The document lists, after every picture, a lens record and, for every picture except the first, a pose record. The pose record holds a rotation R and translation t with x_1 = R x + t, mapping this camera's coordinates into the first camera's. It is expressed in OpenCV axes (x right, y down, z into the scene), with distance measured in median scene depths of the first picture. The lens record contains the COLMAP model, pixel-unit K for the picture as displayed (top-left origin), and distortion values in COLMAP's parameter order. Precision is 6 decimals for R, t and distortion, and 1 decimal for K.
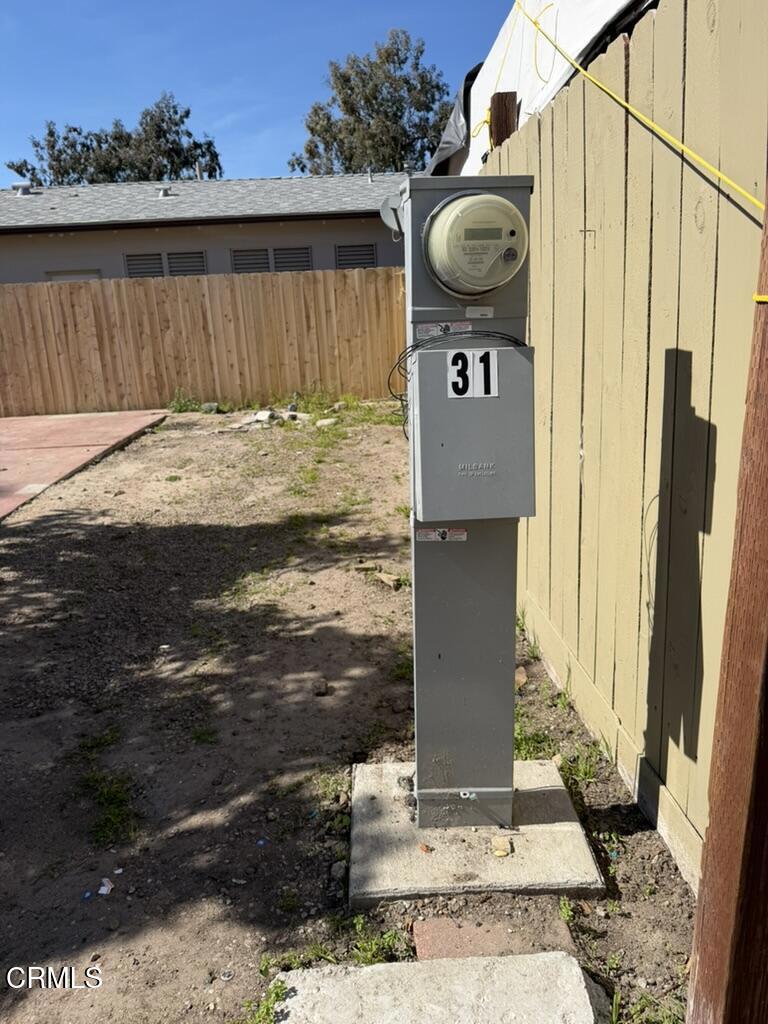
lens RADIAL K [[714.1, 0, 384.0], [0, 714.1, 512.0], [0, 0, 1]] dist [0.035518, -0.109097]
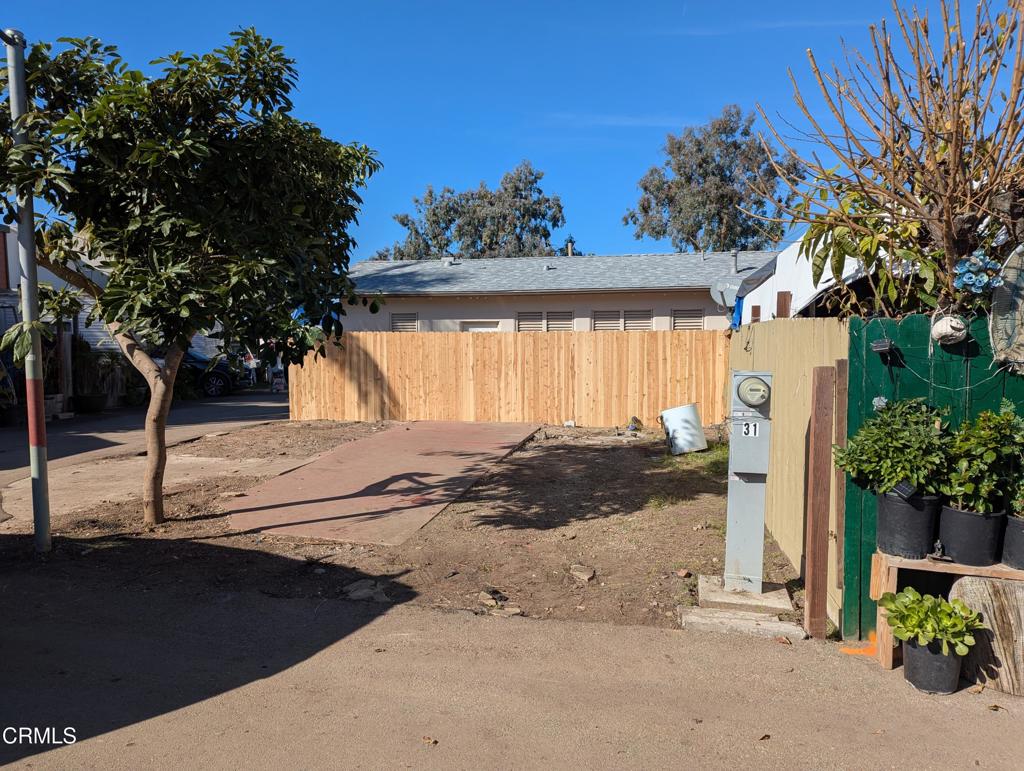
lens RADIAL K [[702.4, 0, 464.7], [0, 702.4, 390.0], [0, 0, 1]] dist [-0.019107, -0.000647]
pose [[0.947030, 0.058964, -0.315687, -0.015335], [-0.118348, 0.977895, -0.172382, 0.044569], [0.298544, 0.200611, 0.933074, -0.315375]]
